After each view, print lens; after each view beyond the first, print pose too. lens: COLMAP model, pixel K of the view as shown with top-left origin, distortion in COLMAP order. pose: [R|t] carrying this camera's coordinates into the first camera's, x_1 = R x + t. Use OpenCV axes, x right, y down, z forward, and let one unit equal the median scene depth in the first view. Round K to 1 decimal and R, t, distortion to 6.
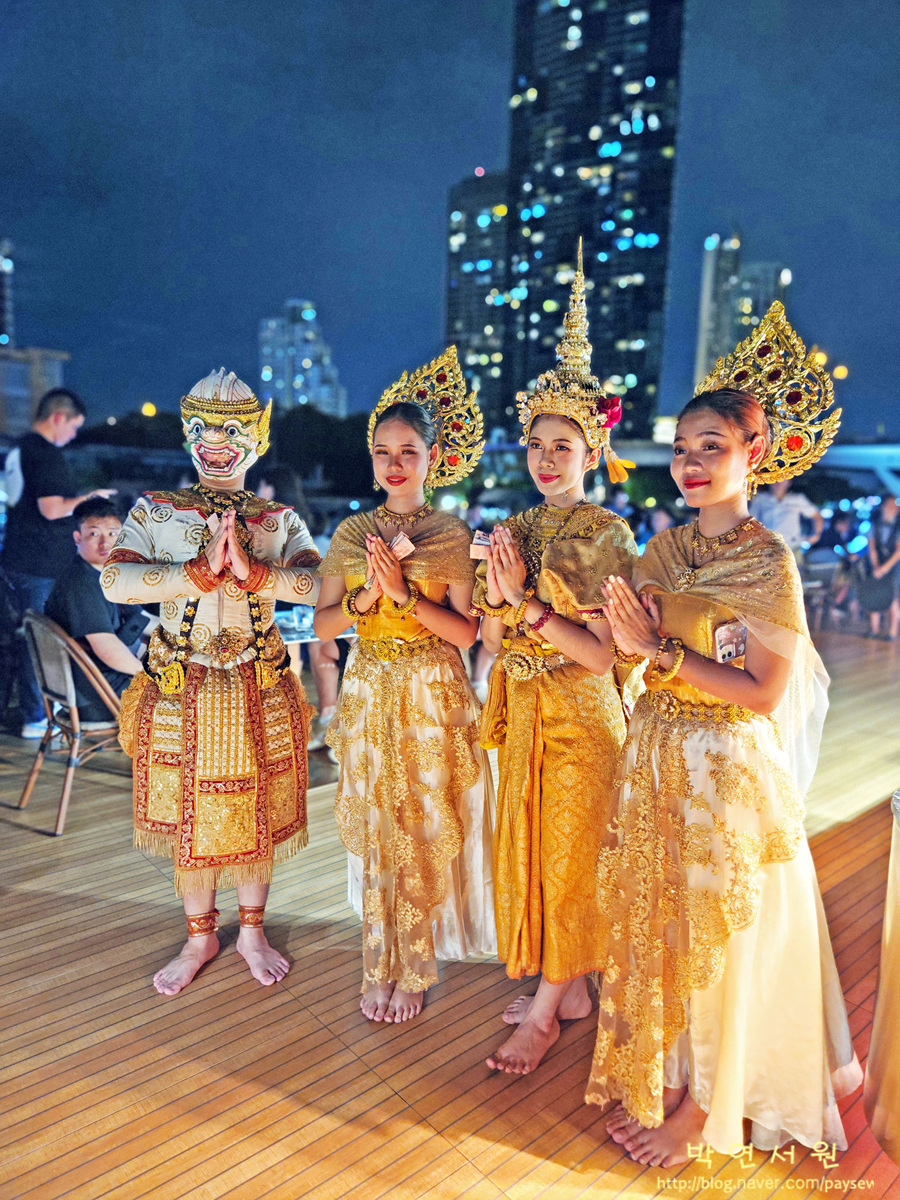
lens RADIAL K [[783.0, 0, 452.3], [0, 783.0, 603.3], [0, 0, 1]] dist [0.072283, -0.002797]
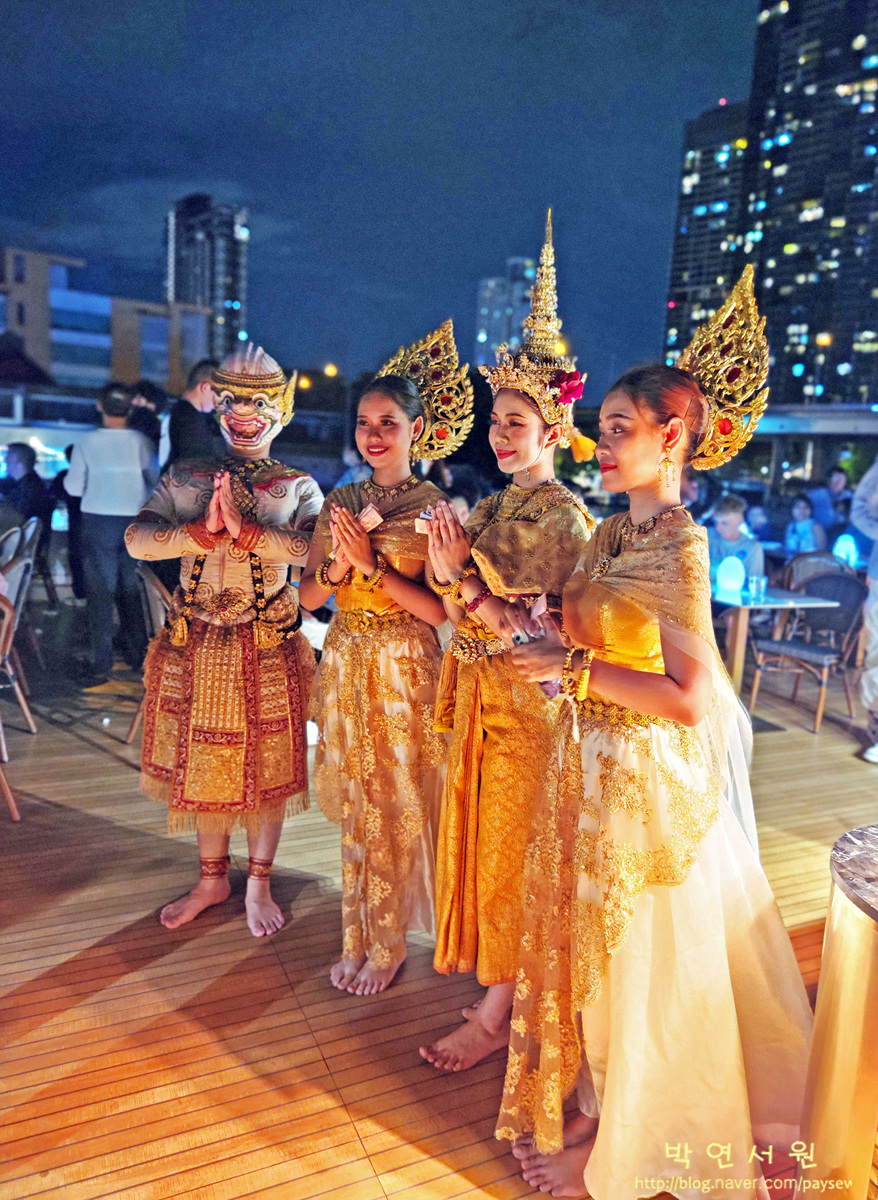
lens RADIAL K [[860.1, 0, 437.2], [0, 860.1, 572.9], [0, 0, 1]] dist [0.054892, 0.009945]
pose [[0.951794, 0.065232, -0.299723, 0.328885], [-0.068561, 0.997647, -0.000592, -0.008379], [0.298979, 0.021113, 0.954026, -0.022494]]
